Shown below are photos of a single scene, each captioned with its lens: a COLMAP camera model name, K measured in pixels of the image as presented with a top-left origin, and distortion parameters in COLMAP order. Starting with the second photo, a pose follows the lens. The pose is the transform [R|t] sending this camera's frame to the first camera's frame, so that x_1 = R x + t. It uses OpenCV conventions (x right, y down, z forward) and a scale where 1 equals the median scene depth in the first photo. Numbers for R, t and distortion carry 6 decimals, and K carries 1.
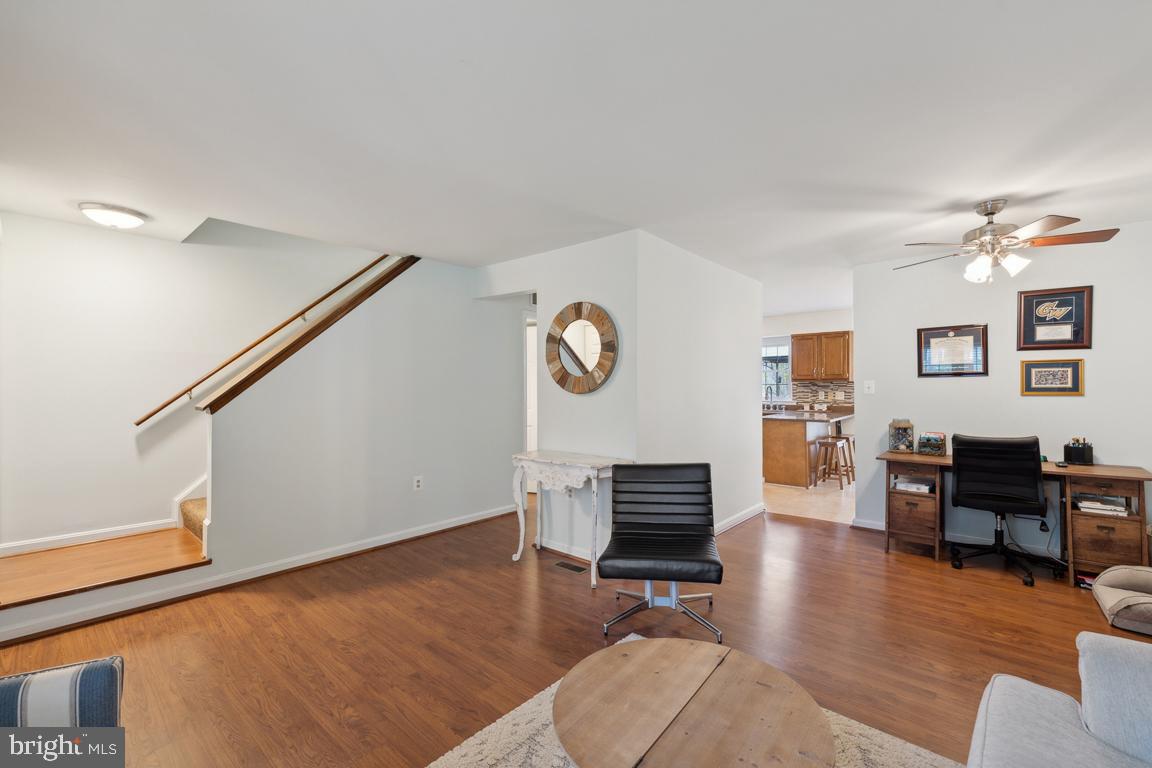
lens RADIAL K [[477.1, 0, 576.0], [0, 477.1, 384.0], [0, 0, 1]] dist [0.001268, 0.000186]
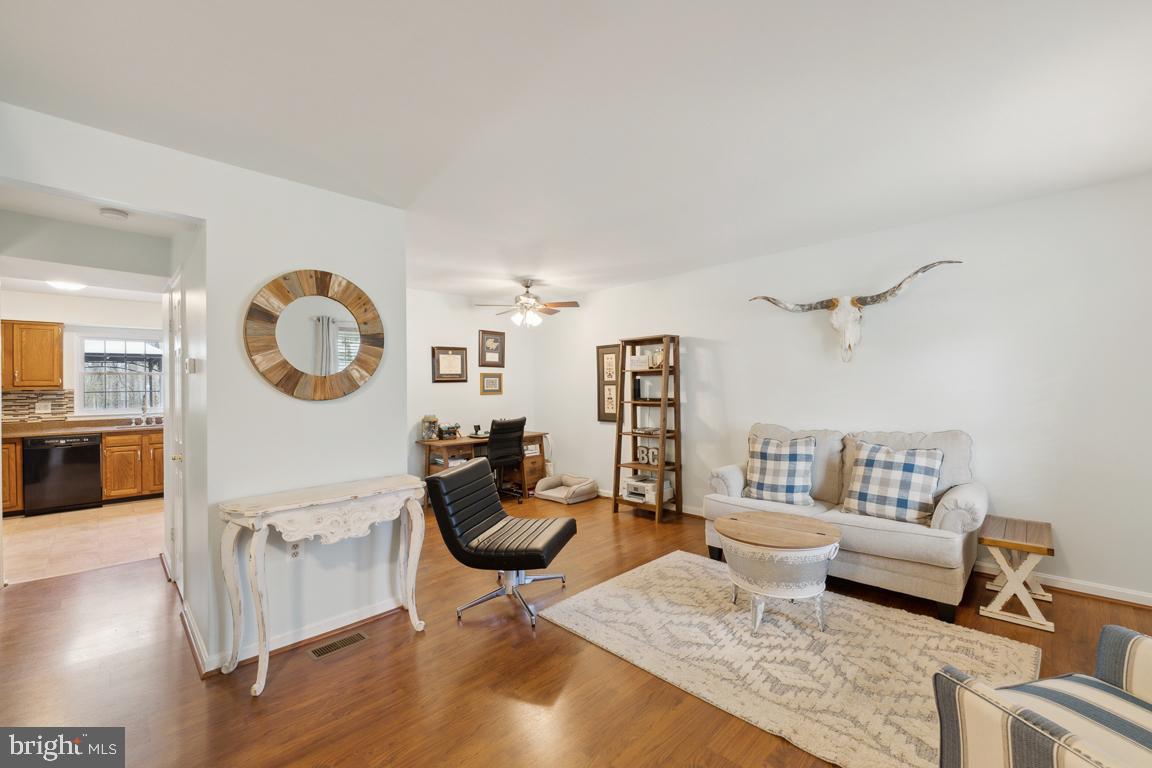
lens RADIAL K [[490.8, 0, 576.0], [0, 490.8, 384.0], [0, 0, 1]] dist [-0.000271, -0.000216]
pose [[0.068140, 0.008960, 0.997636, -0.695067], [0.009347, 0.999910, -0.009619, 0.006652], [-0.997632, 0.009980, 0.068050, 0.577016]]
